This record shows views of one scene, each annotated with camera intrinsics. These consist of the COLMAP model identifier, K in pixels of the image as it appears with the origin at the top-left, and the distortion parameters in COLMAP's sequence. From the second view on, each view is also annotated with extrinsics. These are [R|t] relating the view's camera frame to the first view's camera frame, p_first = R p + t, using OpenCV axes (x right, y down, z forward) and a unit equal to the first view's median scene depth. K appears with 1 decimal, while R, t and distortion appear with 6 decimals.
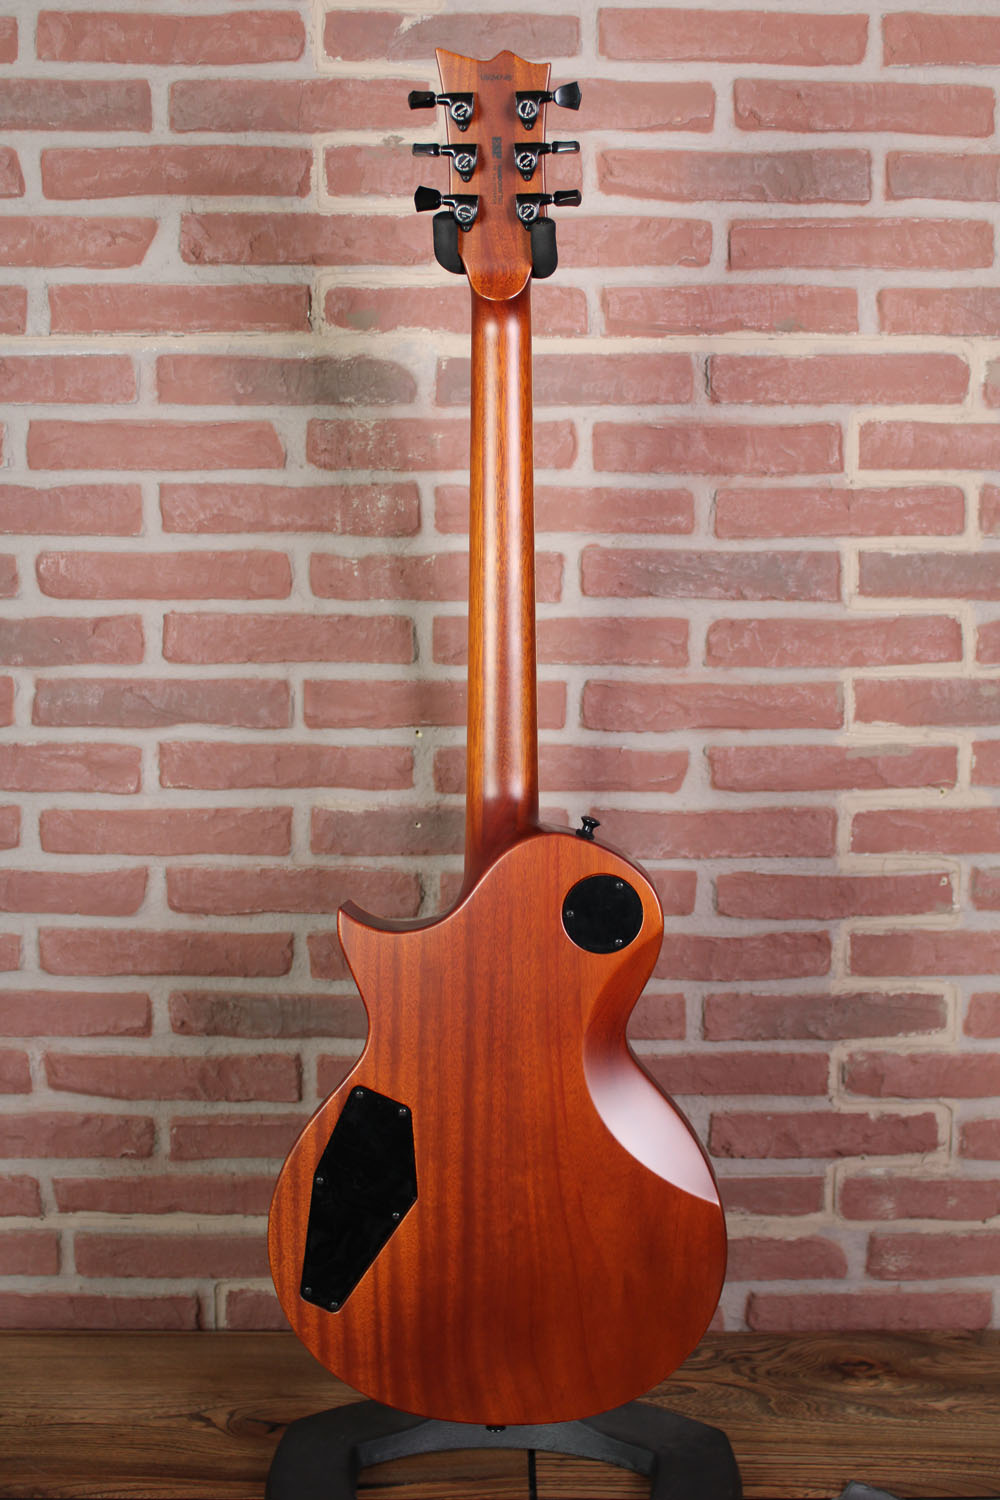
lens RADIAL K [[1775.2, 0, 515.2], [0, 1775.2, 796.9], [0, 0, 1]] dist [-0.080678, 0.000000]
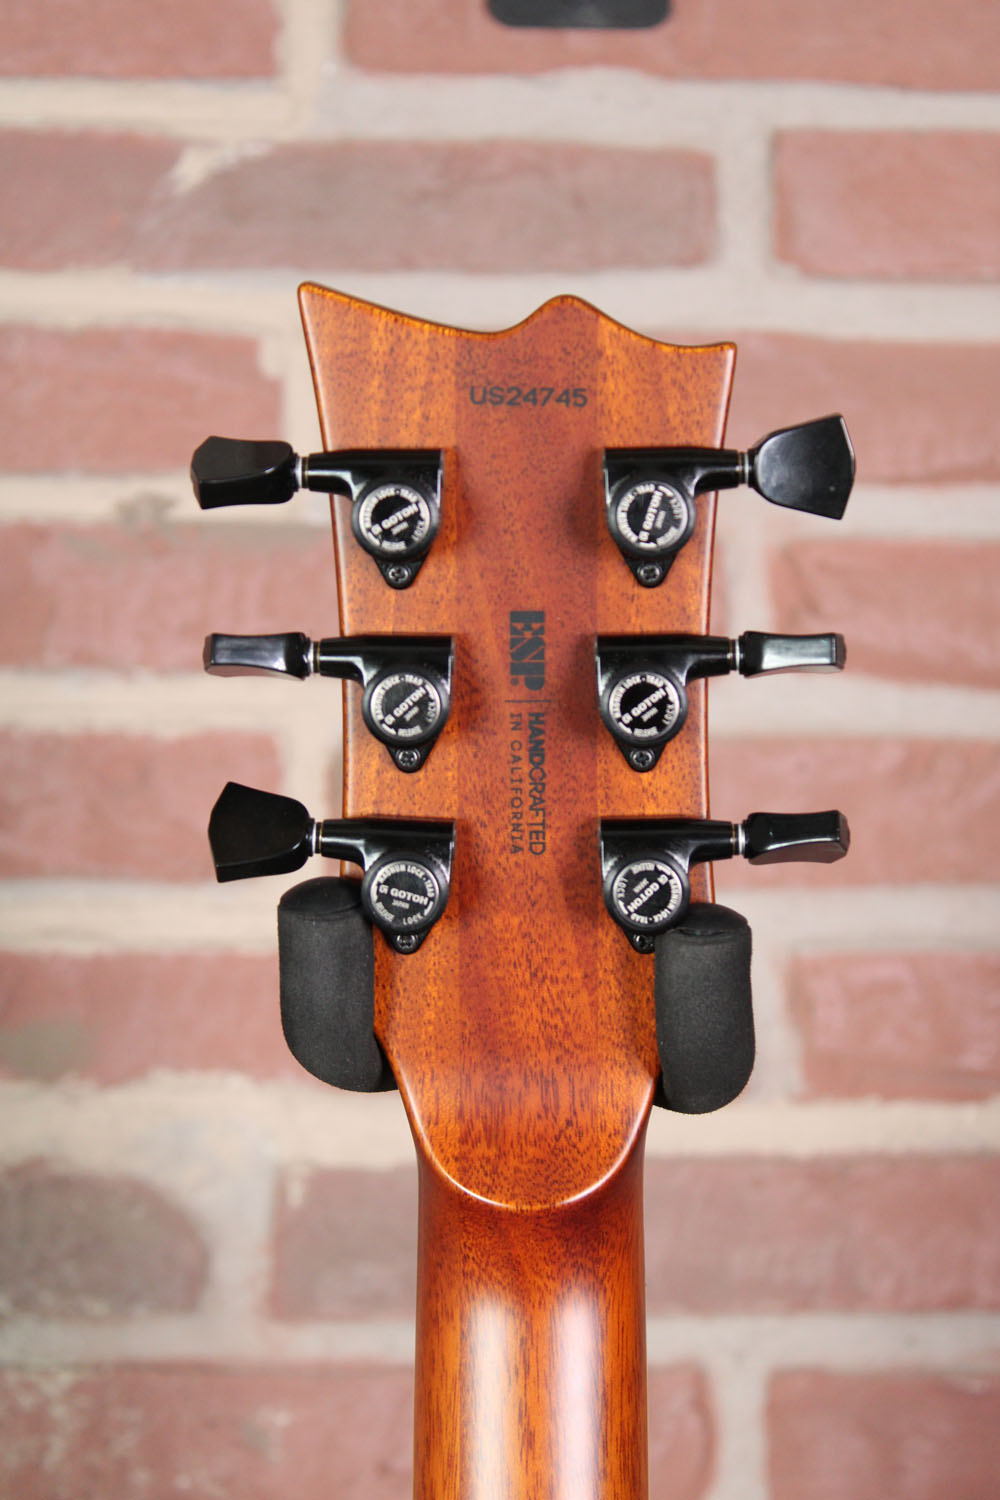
lens RADIAL K [[3661.5, 0, 505.5], [0, 3661.5, 747.7], [0, 0, 1]] dist [0.037079, 0.000000]
pose [[0.999652, 0.004343, 0.026026, -0.021178], [0.002228, 0.968945, -0.247268, -0.167533], [-0.026291, 0.247240, 0.968598, 0.360345]]
